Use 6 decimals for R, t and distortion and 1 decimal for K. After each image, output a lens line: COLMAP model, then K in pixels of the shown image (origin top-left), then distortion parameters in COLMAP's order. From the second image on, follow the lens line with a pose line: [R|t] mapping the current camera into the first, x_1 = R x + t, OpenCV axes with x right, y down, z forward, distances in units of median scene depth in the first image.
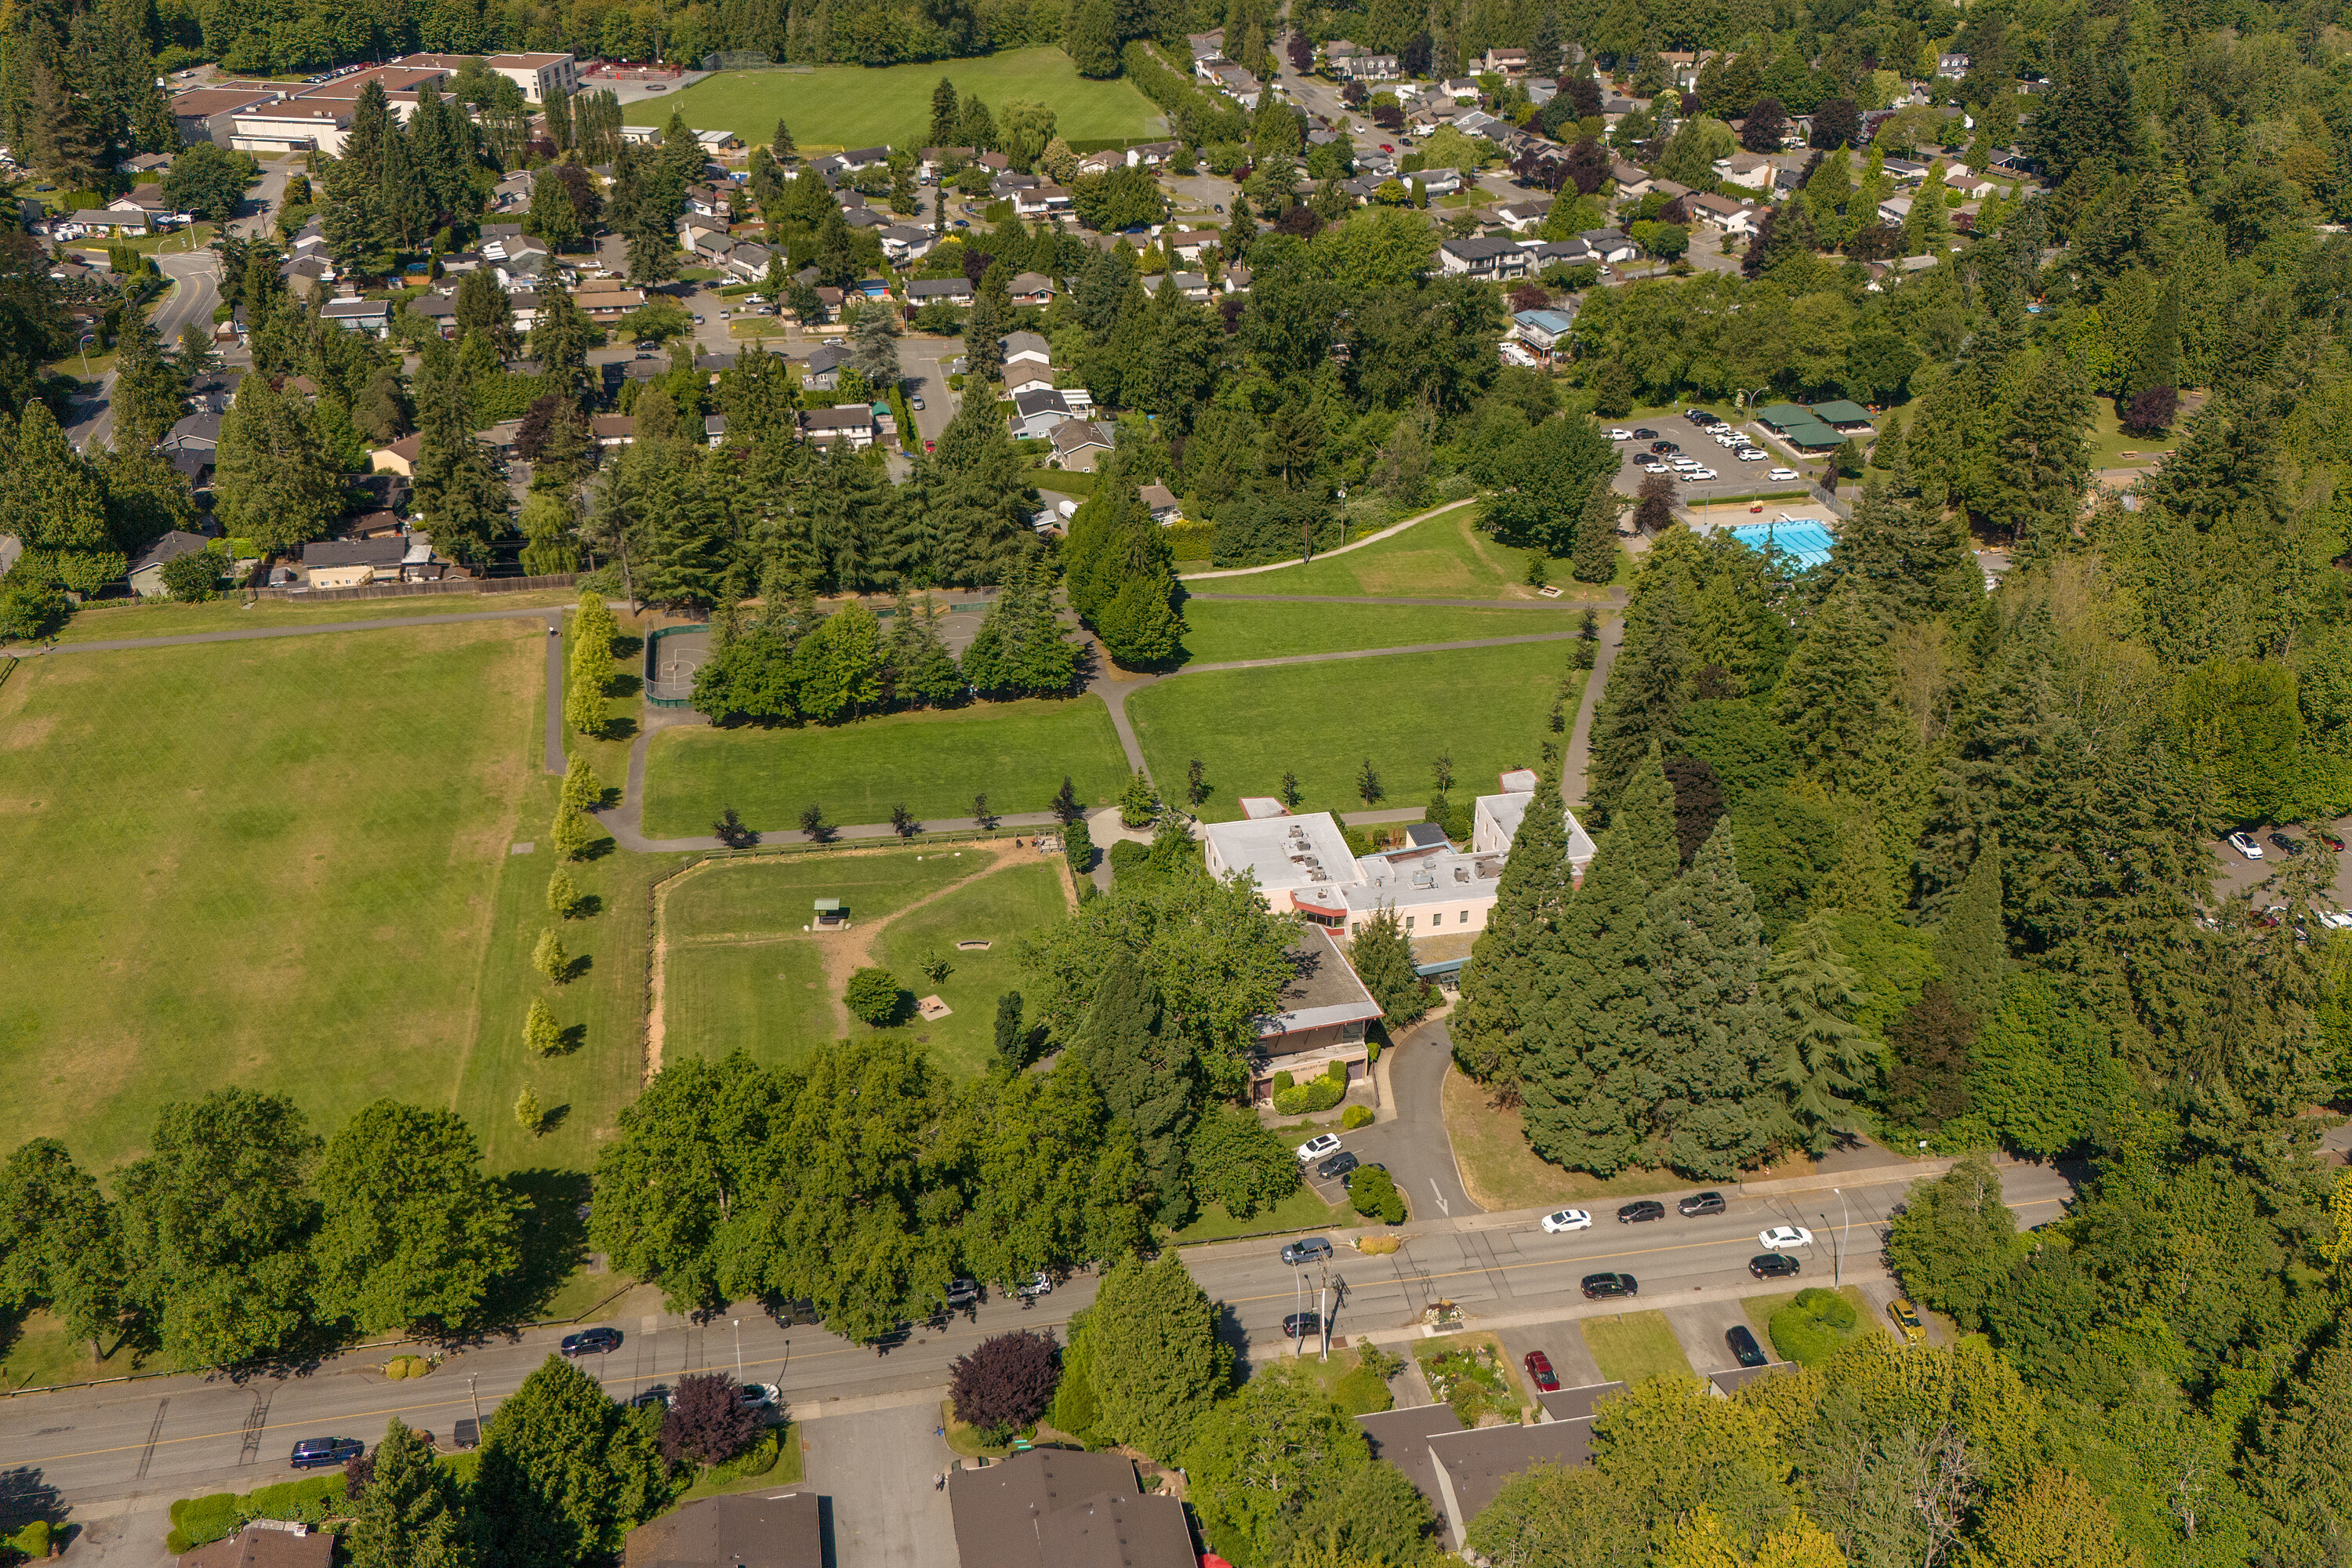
lens RADIAL K [[2047.2, 0, 1138.0], [0, 2047.2, 785.8], [0, 0, 1]] dist [0.127047, -0.269757]
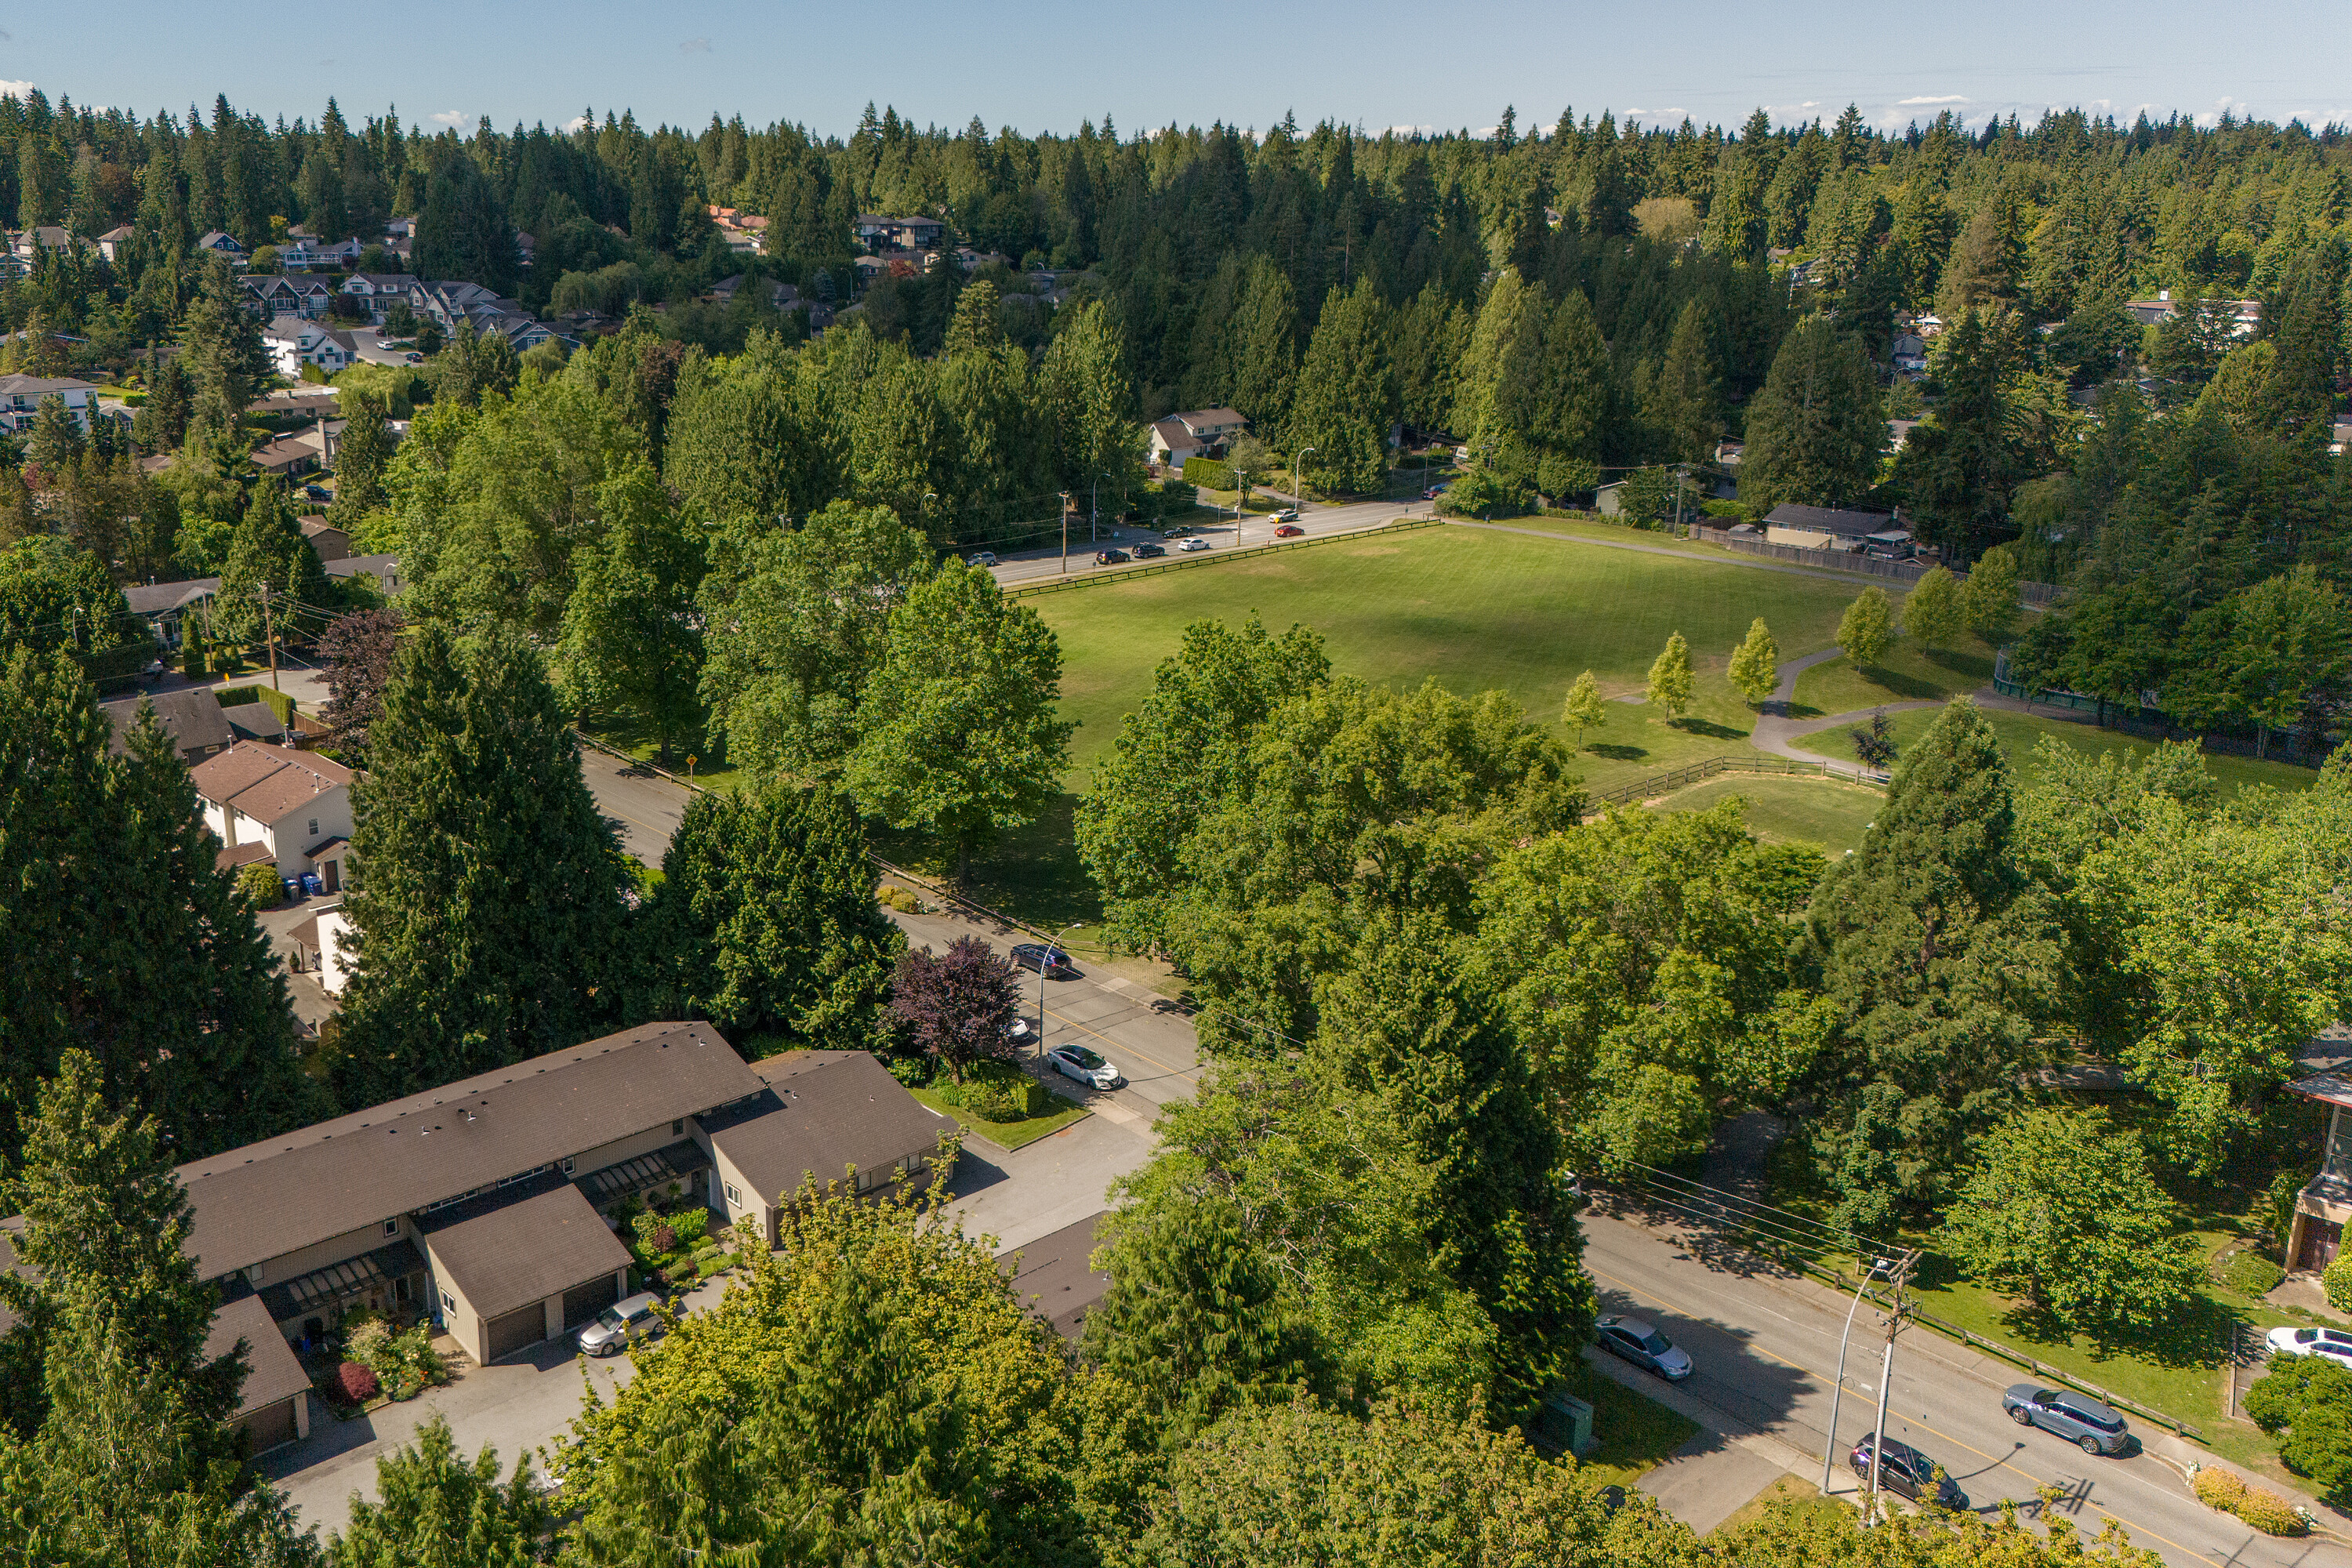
lens RADIAL K [[2055.6, 0, 964.9], [0, 2055.6, 779.7], [0, 0, 1]] dist [0.063313, -0.058482]
pose [[0.490658, 0.252383, -0.834001, 0.233611], [-0.423665, 0.905480, 0.024764, 0.141779], [0.761422, 0.341186, 0.551207, 0.380551]]
